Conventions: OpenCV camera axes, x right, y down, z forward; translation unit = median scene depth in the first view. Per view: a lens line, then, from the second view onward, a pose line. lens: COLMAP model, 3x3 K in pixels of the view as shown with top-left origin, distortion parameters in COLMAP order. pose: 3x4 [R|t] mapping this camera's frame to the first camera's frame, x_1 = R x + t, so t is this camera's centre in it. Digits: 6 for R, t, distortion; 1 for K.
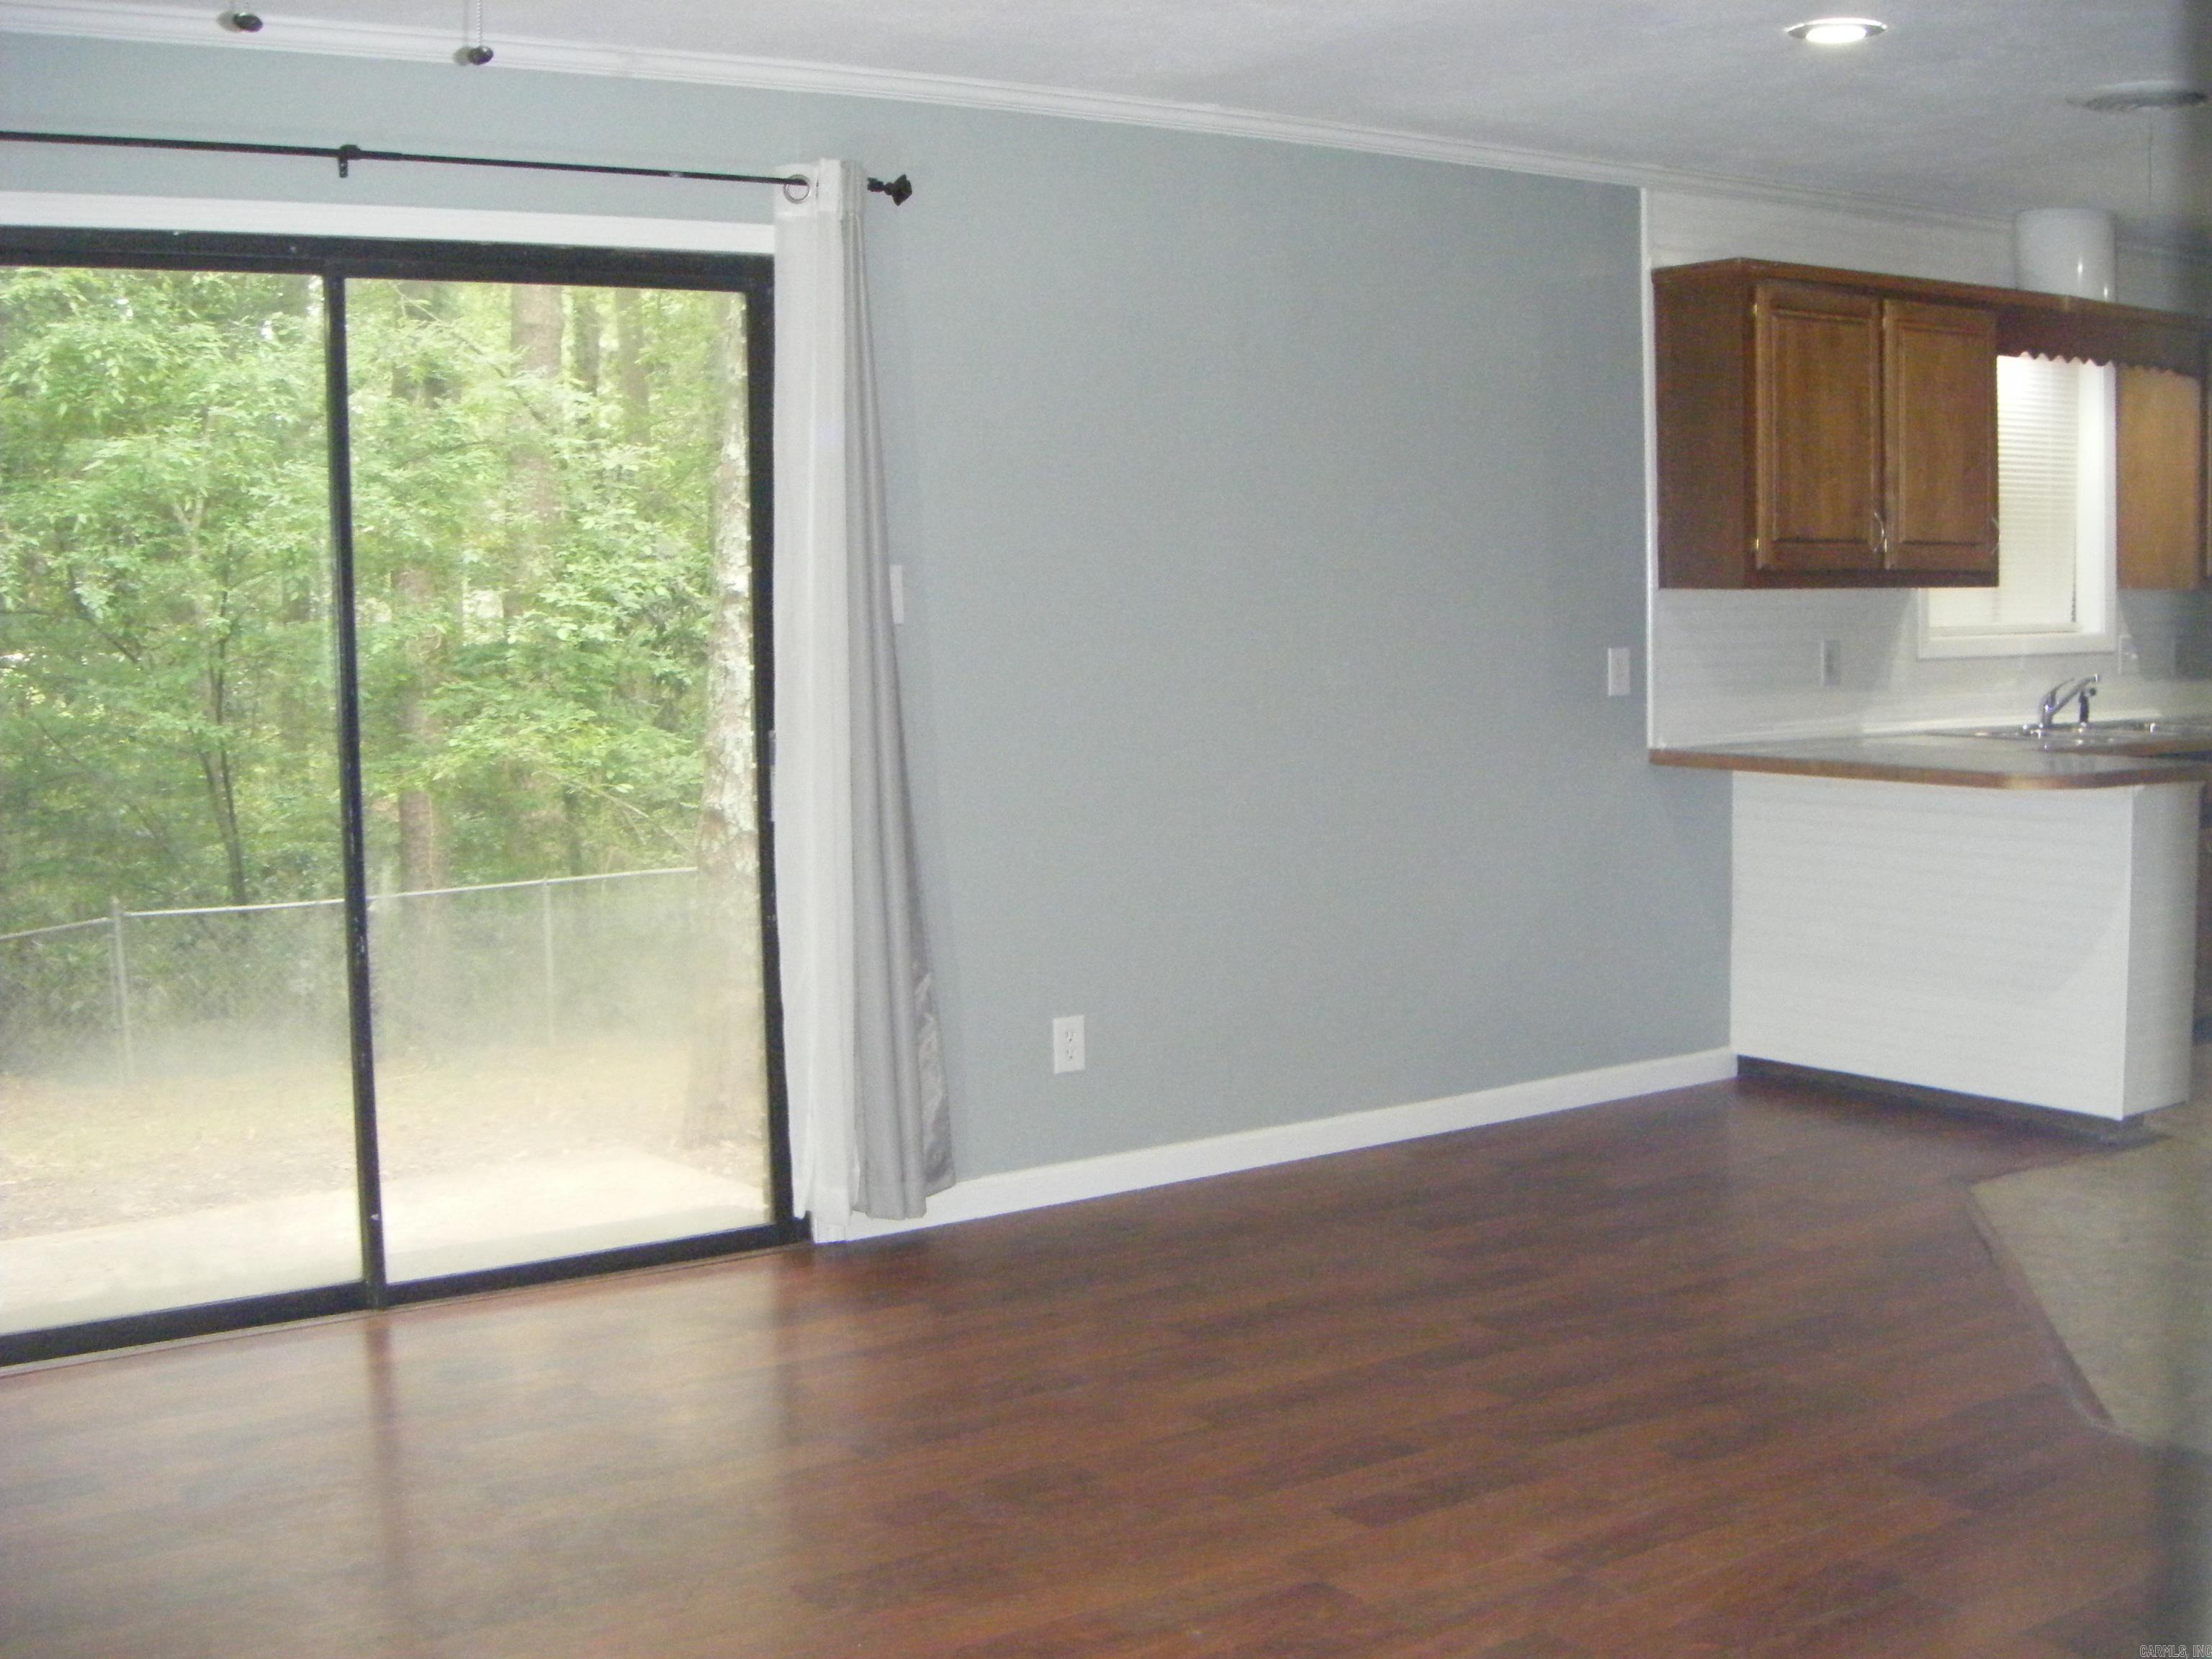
lens RADIAL K [[2515.9, 0, 1116.2], [0, 2515.9, 833.5], [0, 0, 1]] dist [-0.193656, 0.000000]
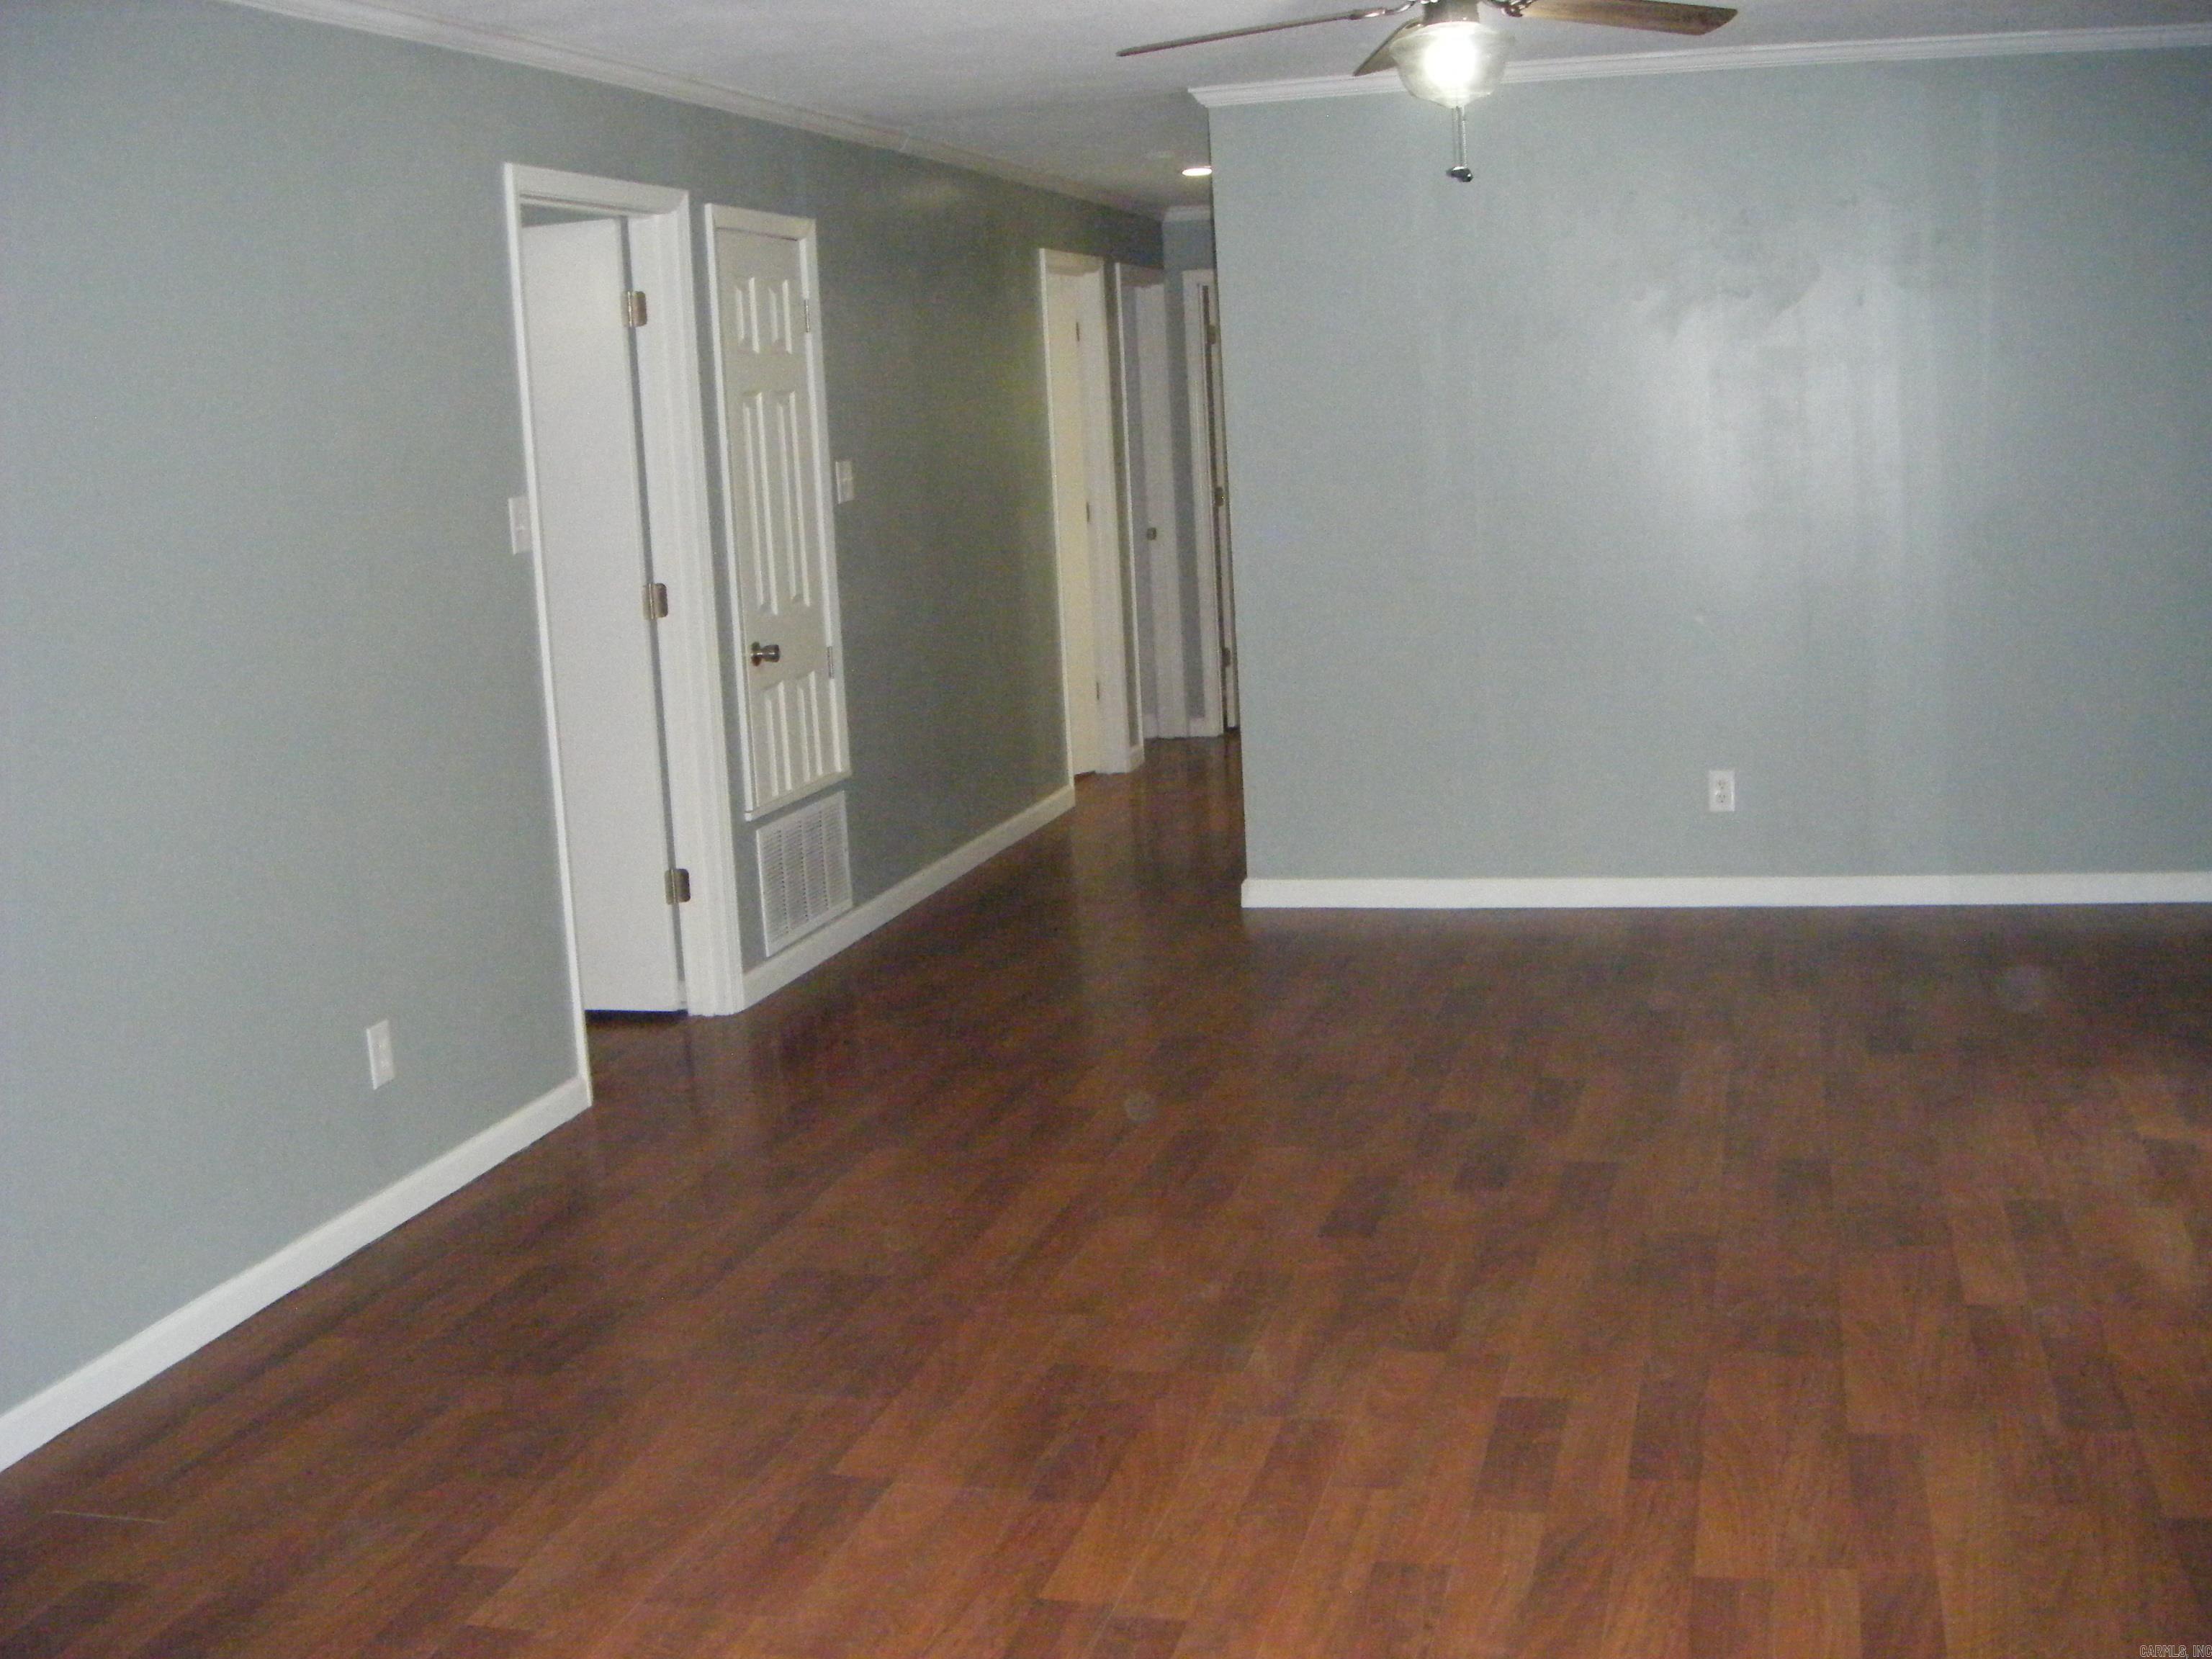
lens RADIAL K [[2515.9, 0, 1122.4], [0, 2515.9, 819.1], [0, 0, 1]] dist [-0.193656, 0.000000]
pose [[-0.748095, 0.160284, -0.643943, 0.478064], [-0.000217, 0.970332, 0.241778, -0.116771], [0.663592, 0.181013, -0.725865, 0.895021]]
